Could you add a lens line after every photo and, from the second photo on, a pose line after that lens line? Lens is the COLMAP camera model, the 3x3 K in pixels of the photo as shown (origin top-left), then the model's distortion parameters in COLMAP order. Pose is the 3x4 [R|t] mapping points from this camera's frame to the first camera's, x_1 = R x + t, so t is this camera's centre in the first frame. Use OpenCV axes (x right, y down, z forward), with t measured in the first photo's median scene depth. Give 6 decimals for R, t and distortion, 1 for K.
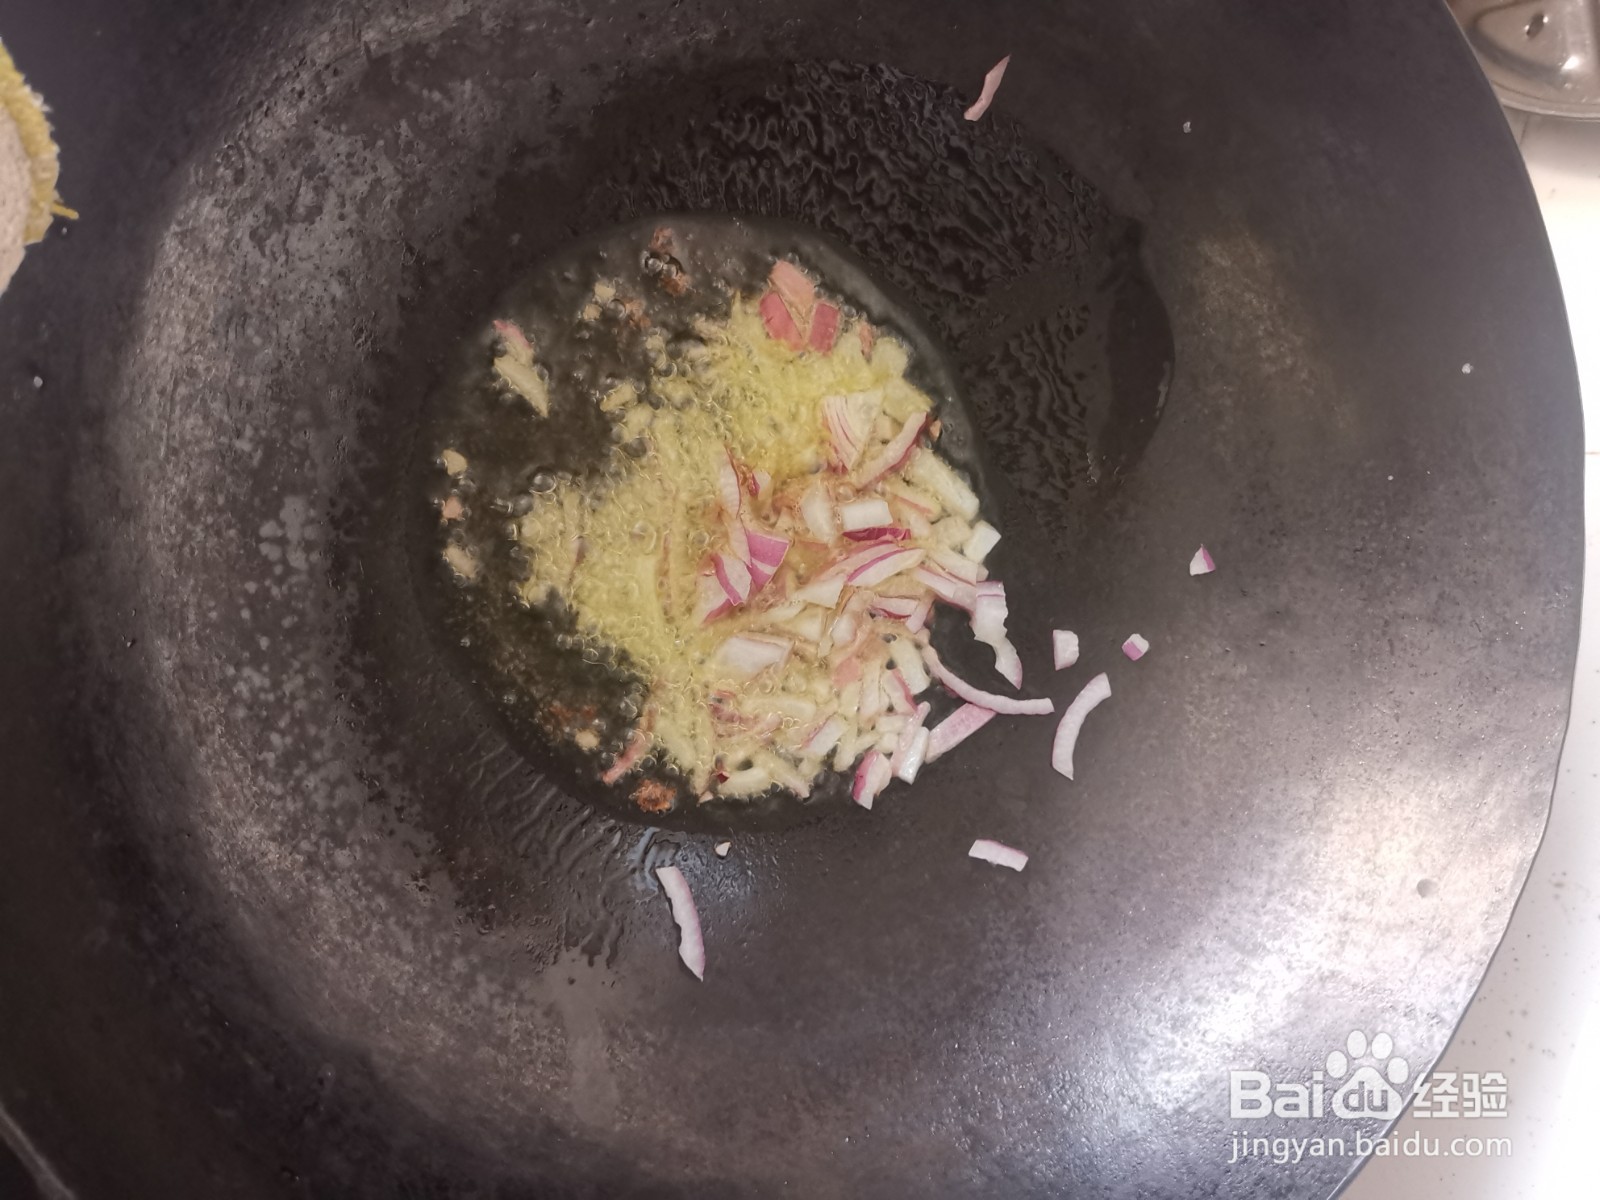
lens RADIAL K [[1274.1, 0, 794.3], [0, 1274.1, 605.9], [0, 0, 1]] dist [0.056012, -0.025465]
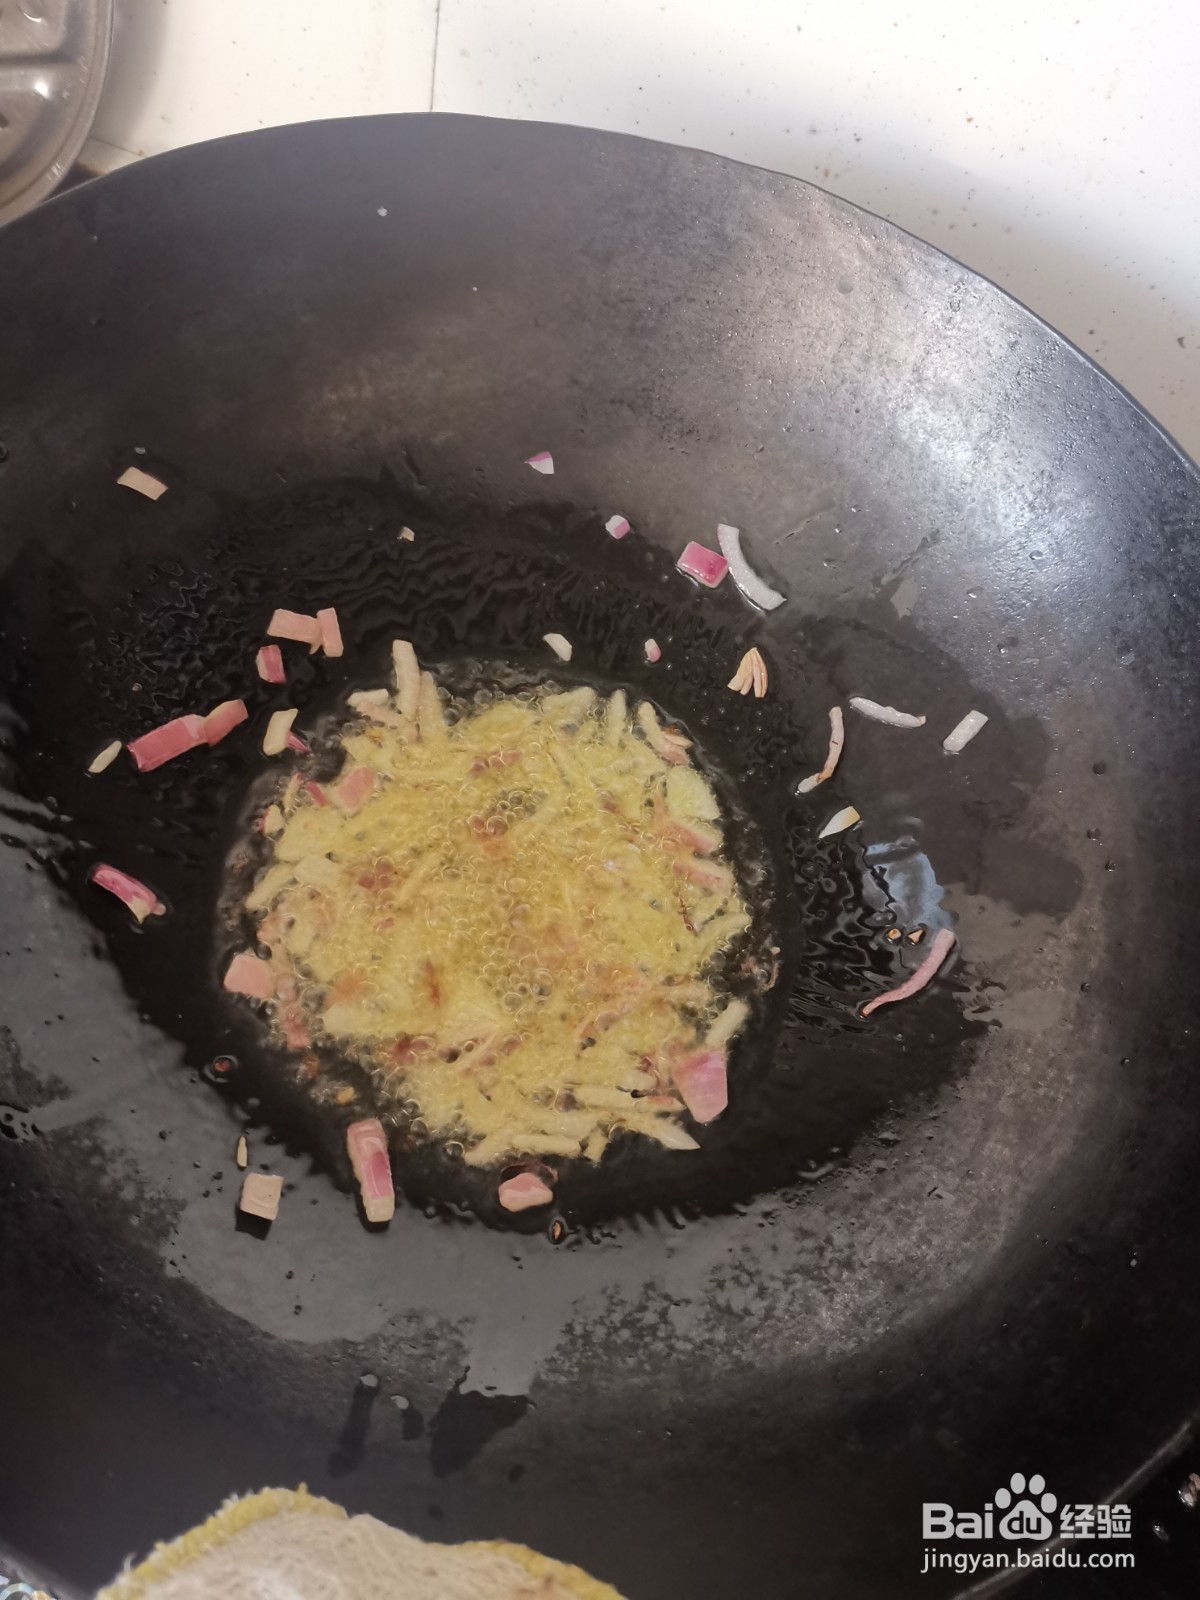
lens RADIAL K [[1274.1, 0, 592.4], [0, 1274.1, 809.1], [0, 0, 1]] dist [0.056012, -0.025465]
pose [[0.010410, -0.997931, 0.063452, -0.055389], [0.989956, 0.019233, 0.140059, -0.172286], [-0.140990, 0.061357, 0.988108, -0.079041]]
